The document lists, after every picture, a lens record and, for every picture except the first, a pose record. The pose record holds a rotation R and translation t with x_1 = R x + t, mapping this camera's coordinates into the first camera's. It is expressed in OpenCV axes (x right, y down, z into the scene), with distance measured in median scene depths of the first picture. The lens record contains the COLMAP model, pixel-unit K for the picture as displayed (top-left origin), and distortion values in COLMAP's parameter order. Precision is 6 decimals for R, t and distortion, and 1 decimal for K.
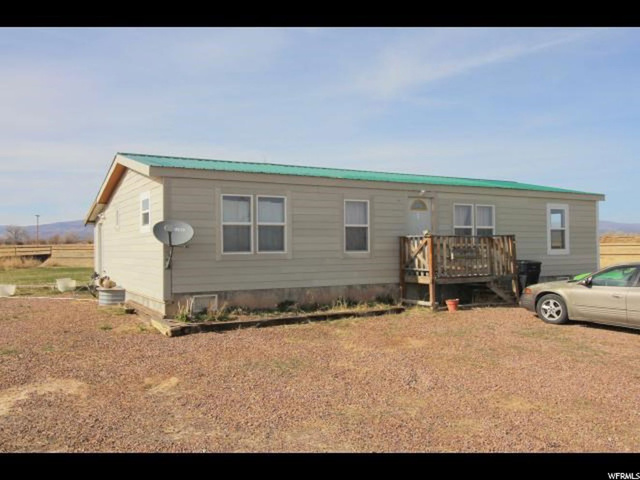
lens RADIAL K [[577.8, 0, 320.0], [0, 577.8, 240.0], [0, 0, 1]] dist [-0.002559, 0.000375]
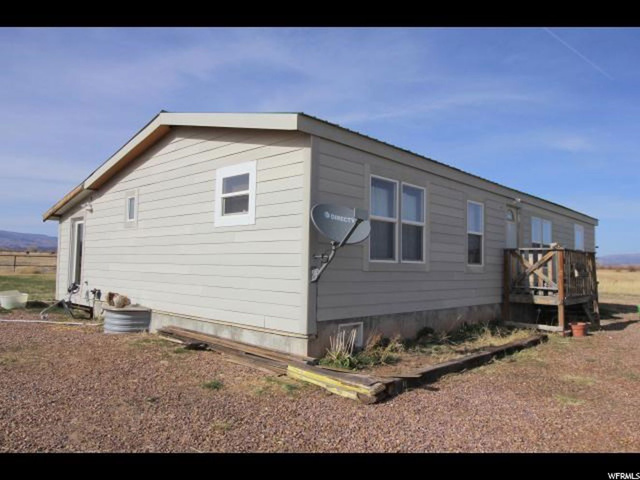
lens RADIAL K [[464.1, 0, 320.0], [0, 464.1, 240.0], [0, 0, 1]] dist [0.003002, 0.000027]
pose [[0.950723, 0.046960, 0.306466, -0.357929], [-0.034214, 0.998316, -0.046836, 0.024010], [-0.308150, 0.034043, 0.950729, 0.453406]]
